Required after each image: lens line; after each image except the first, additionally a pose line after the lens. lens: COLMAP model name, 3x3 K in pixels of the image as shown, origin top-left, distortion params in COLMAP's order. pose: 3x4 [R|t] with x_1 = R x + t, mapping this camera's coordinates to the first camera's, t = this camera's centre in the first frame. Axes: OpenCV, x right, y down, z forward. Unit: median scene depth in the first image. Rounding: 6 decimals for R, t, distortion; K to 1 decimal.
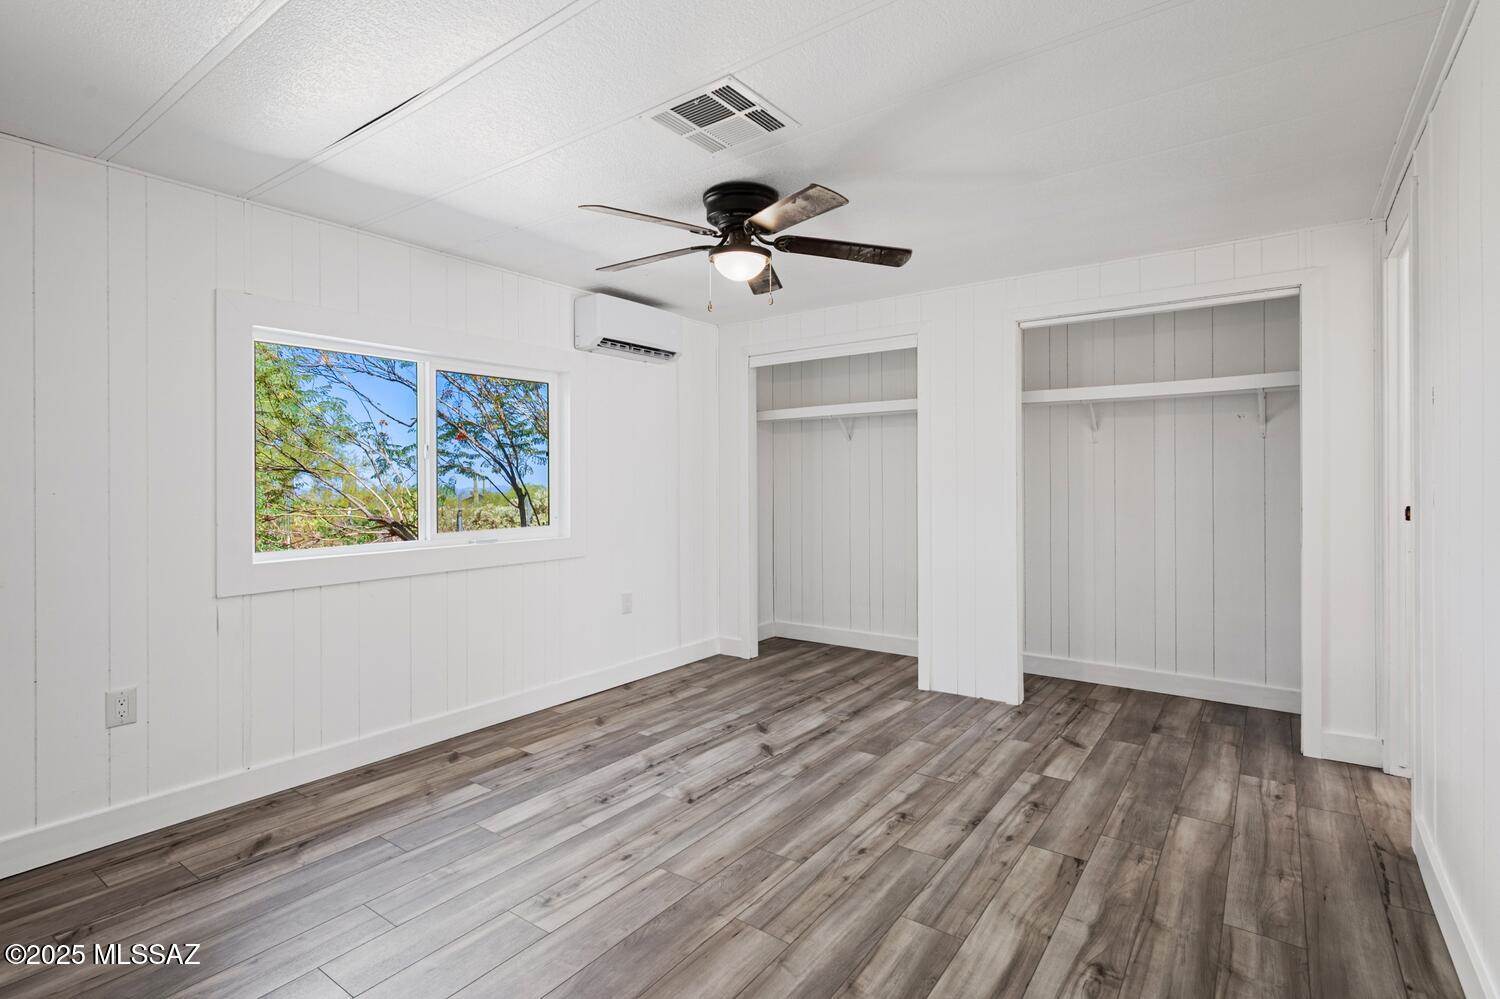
lens RADIAL K [[717.3, 0, 750.0], [0, 717.3, 499.5], [0, 0, 1]] dist [-0.001261, 0.000882]
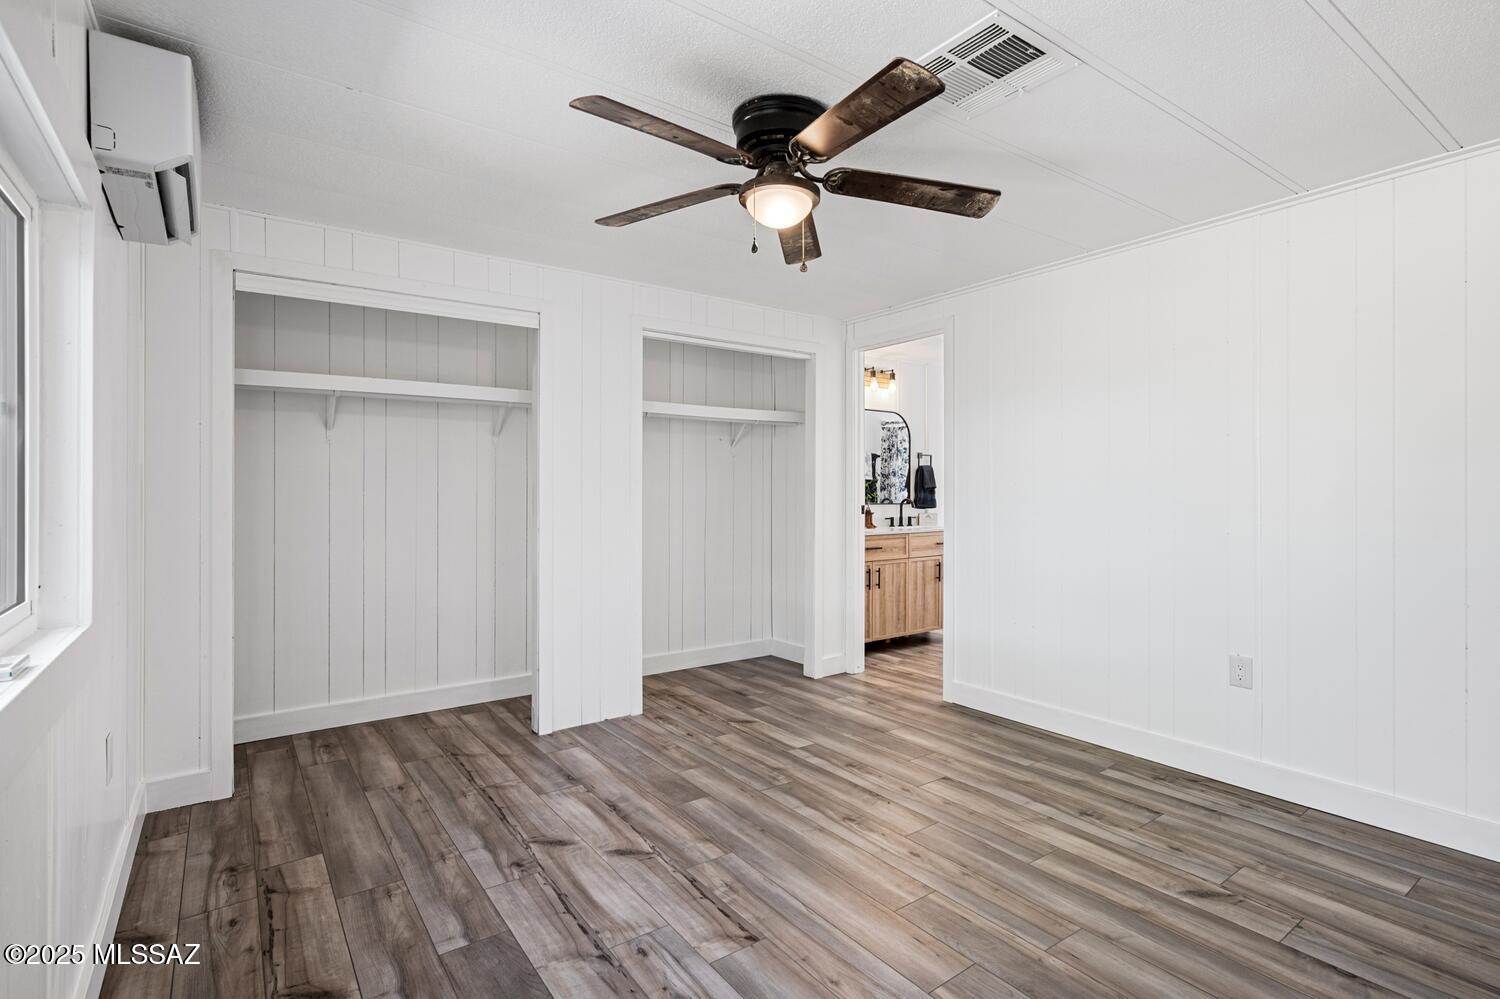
lens RADIAL K [[717.3, 0, 750.0], [0, 717.3, 499.5], [0, 0, 1]] dist [-0.001261, 0.000882]
pose [[0.313598, -0.006458, 0.949534, -0.620688], [0.020681, 0.999786, -0.000031, -0.008191], [-0.949330, 0.019647, 0.313665, 0.640304]]
